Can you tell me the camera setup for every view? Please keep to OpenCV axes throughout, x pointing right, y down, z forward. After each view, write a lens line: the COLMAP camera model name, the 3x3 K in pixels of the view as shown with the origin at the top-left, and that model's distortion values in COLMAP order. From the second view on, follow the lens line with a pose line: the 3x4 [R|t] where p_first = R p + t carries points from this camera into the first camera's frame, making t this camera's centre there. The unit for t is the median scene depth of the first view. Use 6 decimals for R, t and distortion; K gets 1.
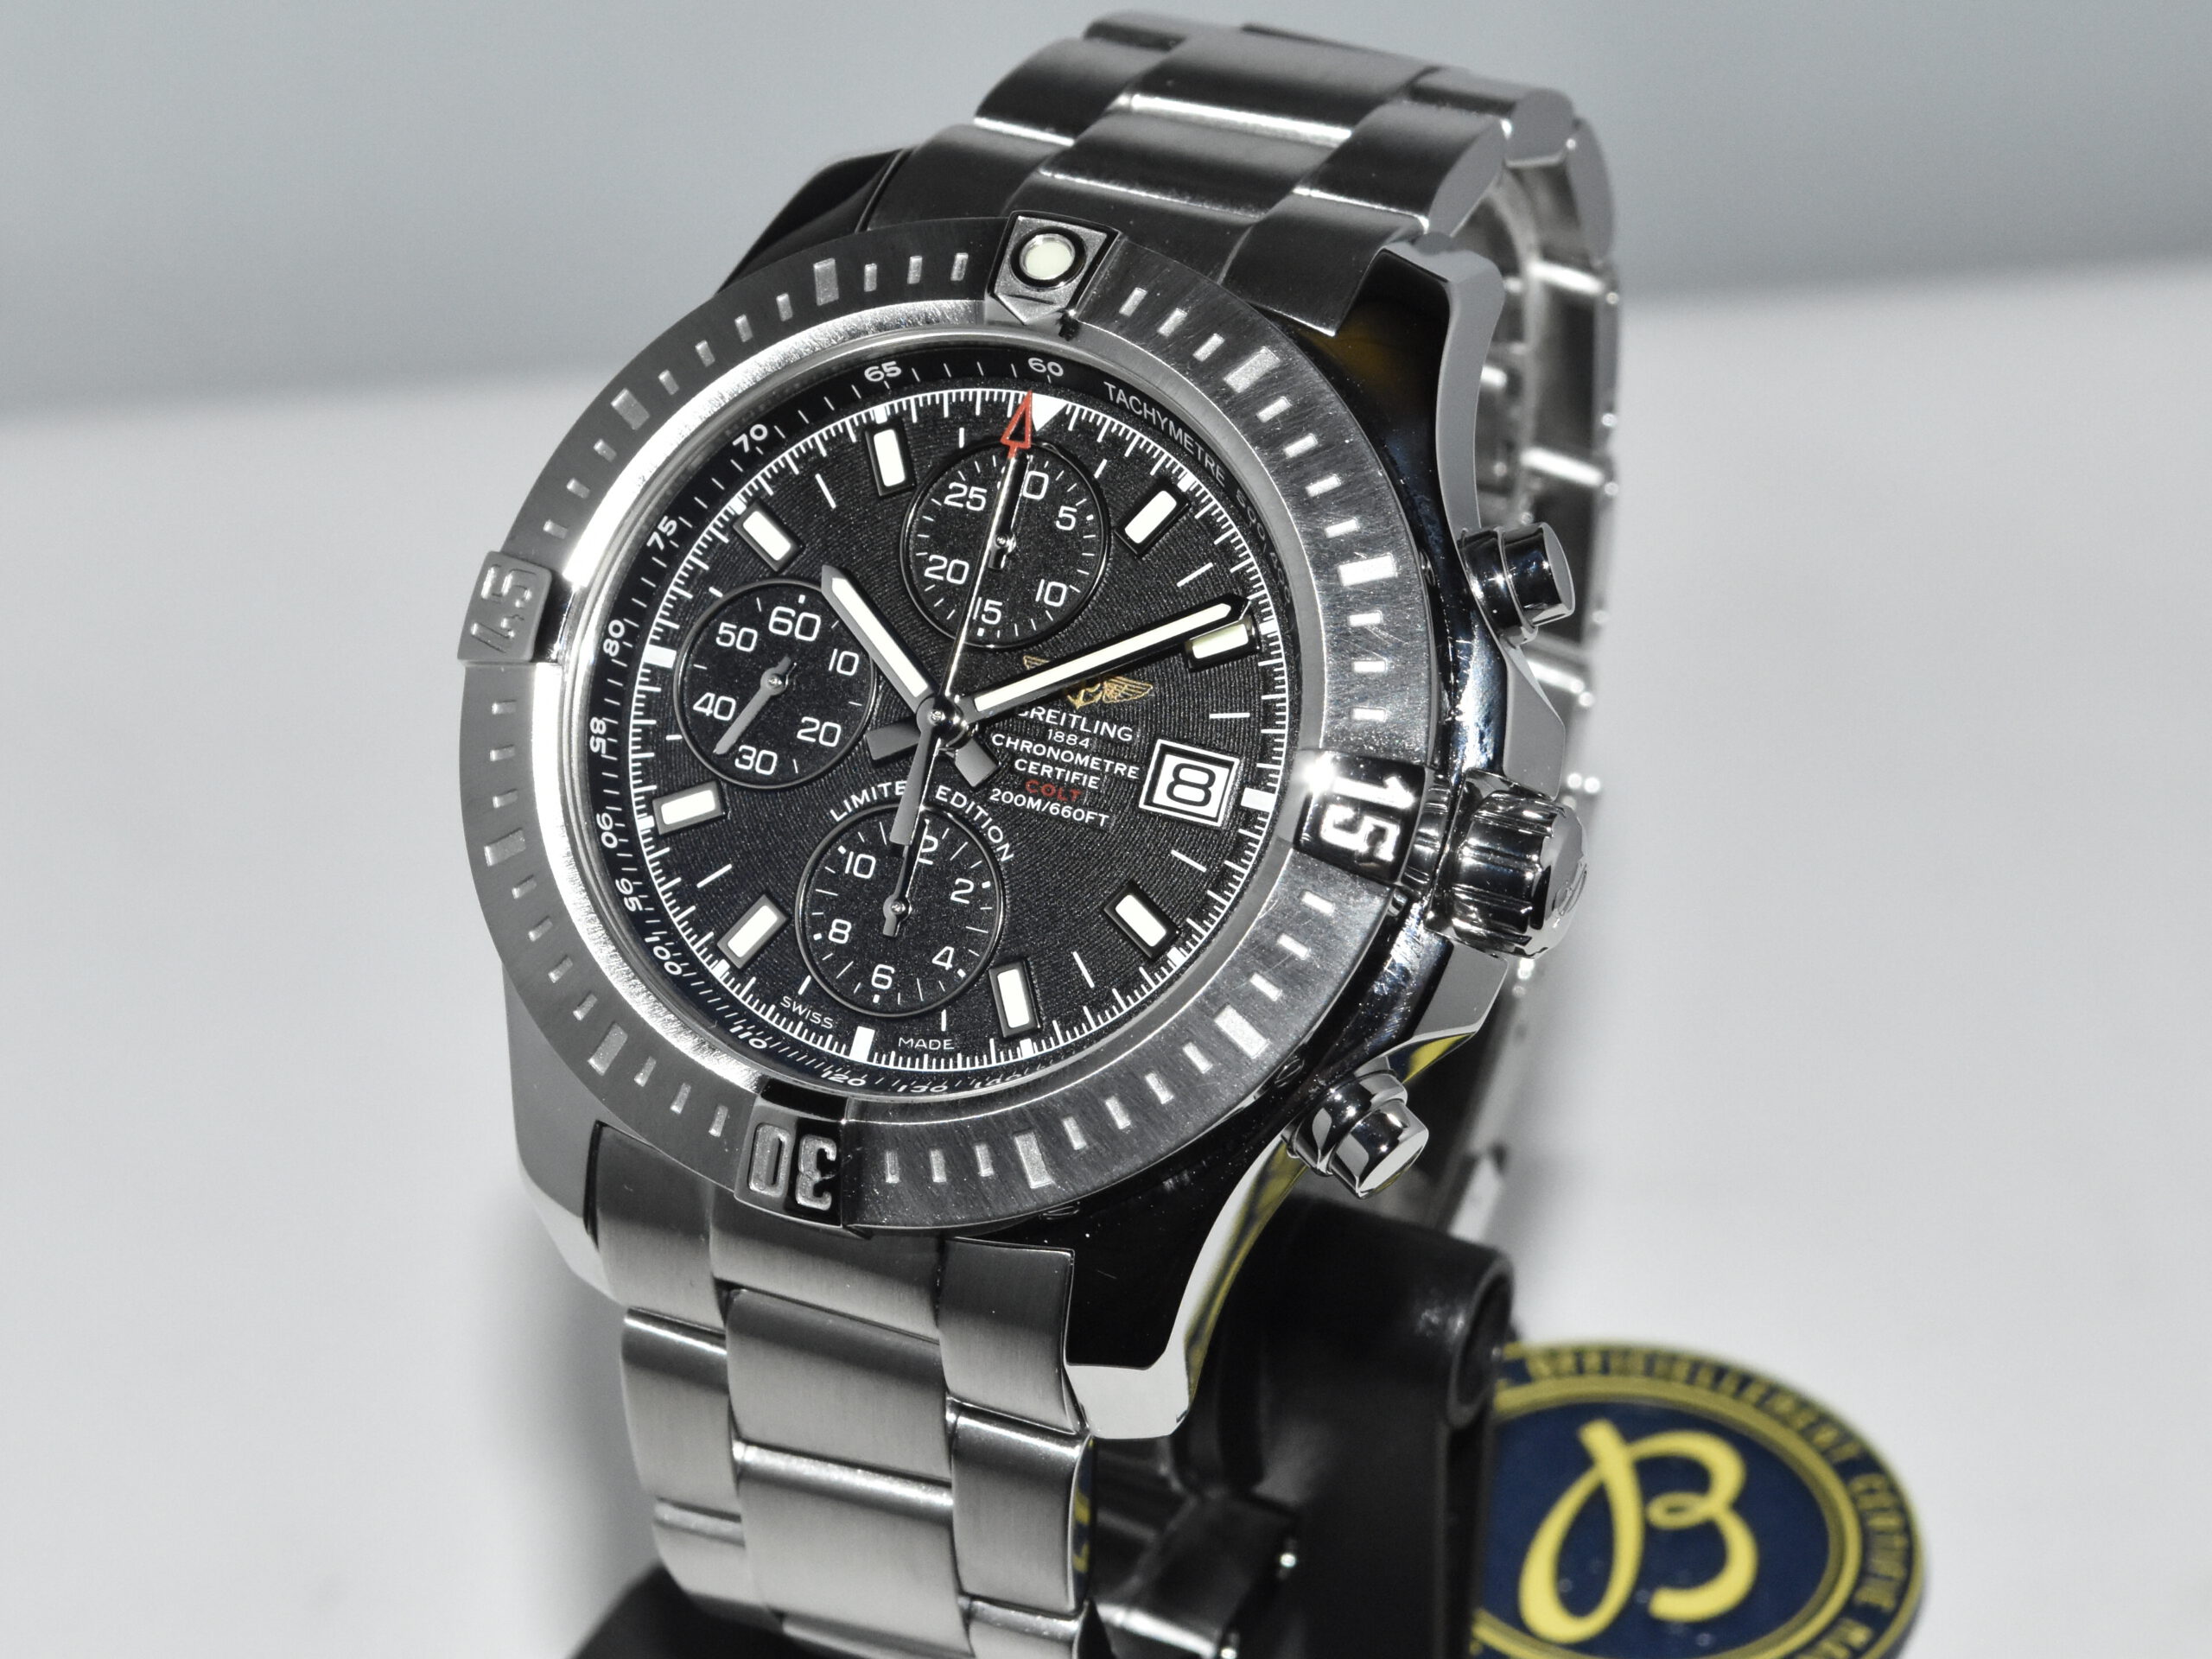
lens RADIAL K [[5252.3, 0, 1106.0], [0, 5252.3, 829.5], [0, 0, 1]] dist [0.031341, 0.156740]
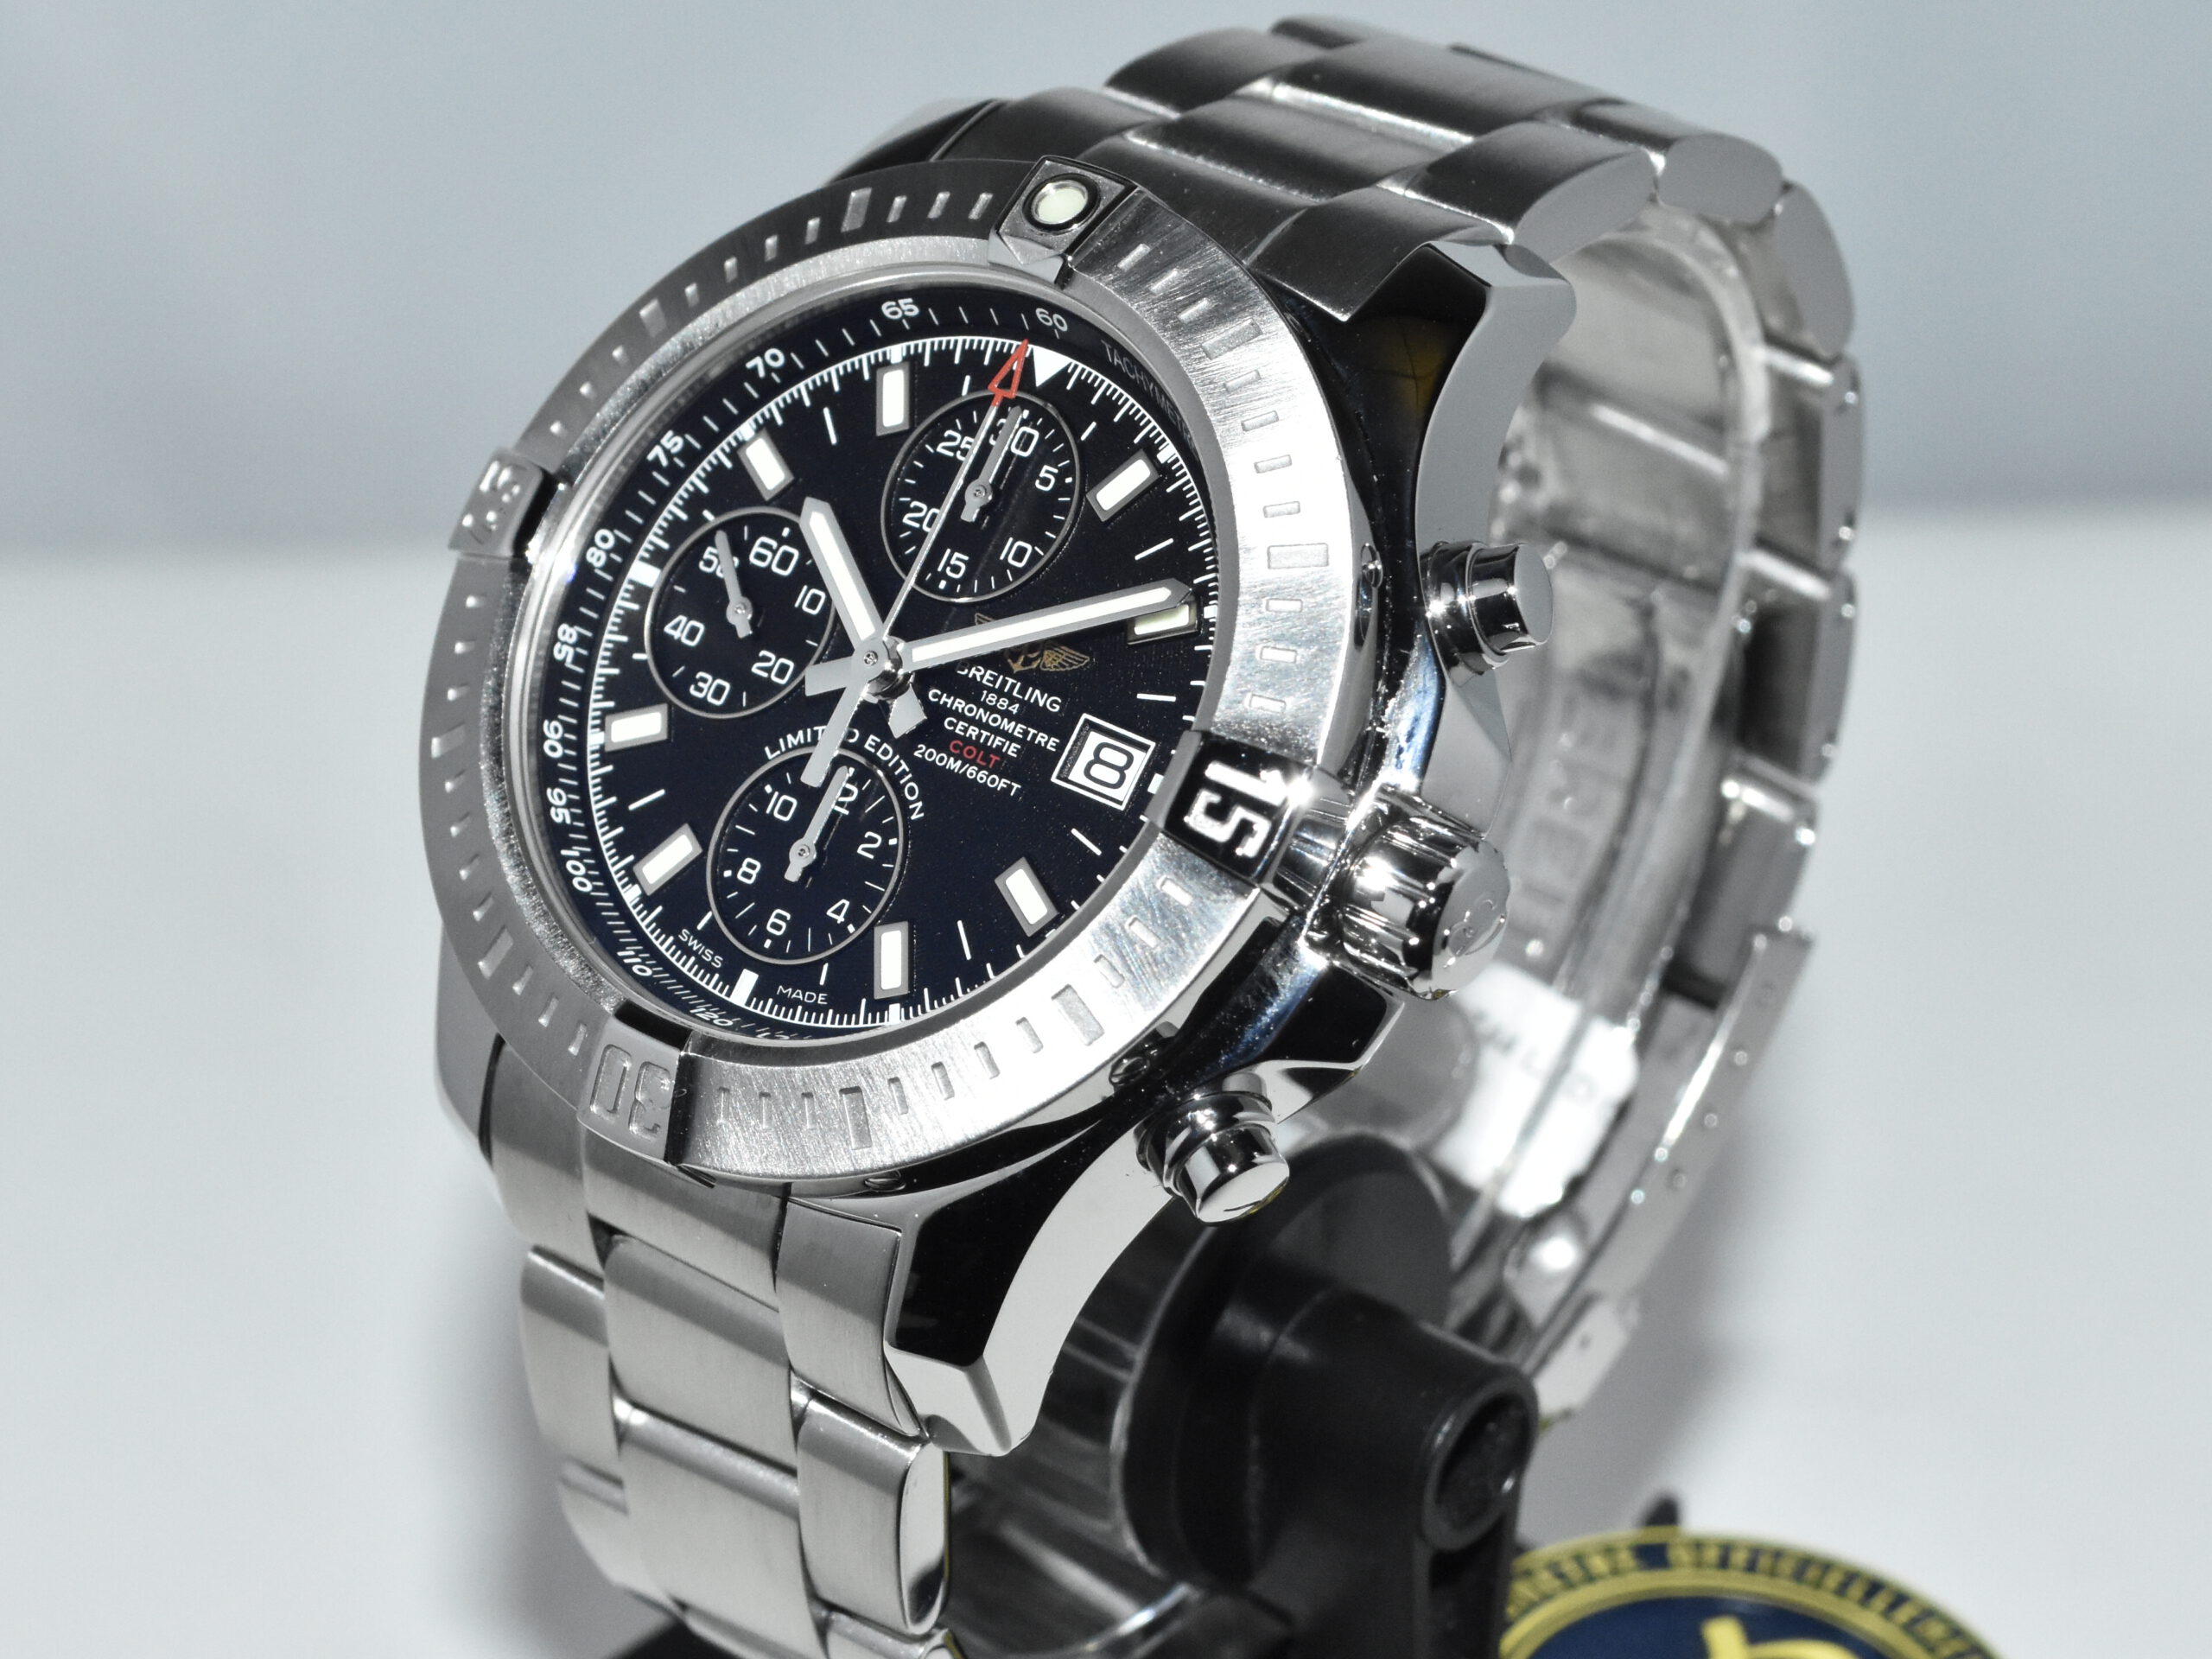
lens RADIAL K [[5229.4, 0, 897.5], [0, 5229.4, 835.7], [0, 0, 1]] dist [0.034076, -0.683128]
pose [[0.954616, 0.144381, -0.260506, 0.222626], [-0.159759, 0.986396, -0.038740, 0.045599], [0.251369, 0.078600, 0.964695, 0.084141]]
